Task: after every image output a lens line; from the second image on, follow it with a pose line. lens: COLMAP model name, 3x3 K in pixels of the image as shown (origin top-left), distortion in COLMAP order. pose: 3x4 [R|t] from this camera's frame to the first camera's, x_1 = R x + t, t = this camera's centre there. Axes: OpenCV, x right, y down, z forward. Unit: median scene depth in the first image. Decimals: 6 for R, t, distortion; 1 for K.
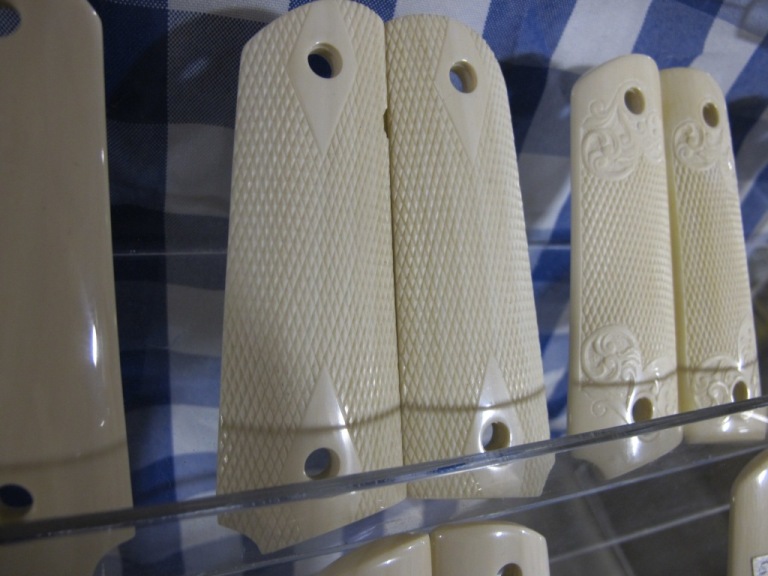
lens RADIAL K [[627.0, 0, 364.6], [0, 627.0, 273.0], [0, 0, 1]] dist [-0.095563, 0.011630]
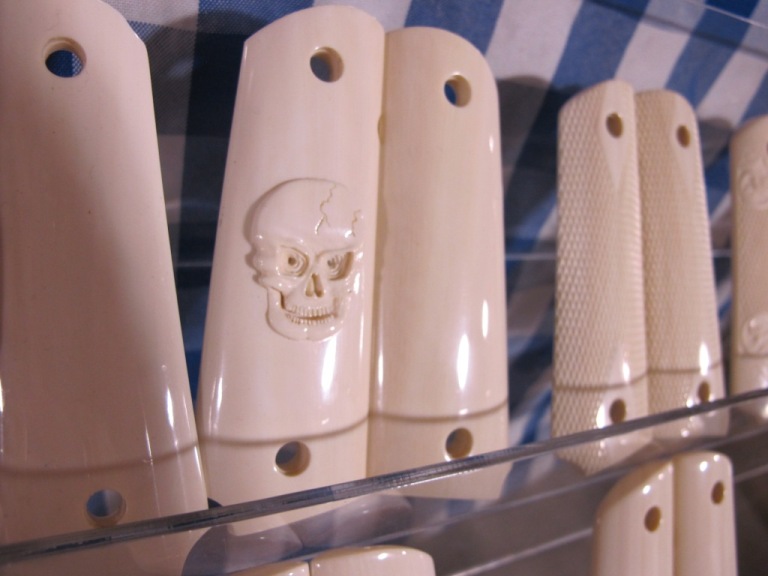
lens RADIAL K [[627.0, 0, 385.8], [0, 627.0, 287.4], [0, 0, 1]] dist [-0.095563, 0.011630]
pose [[0.995260, -0.007281, 0.096981, -0.533432], [0.006982, 0.999970, 0.003421, 0.014202], [-0.097003, -0.002728, 0.995280, -0.254325]]
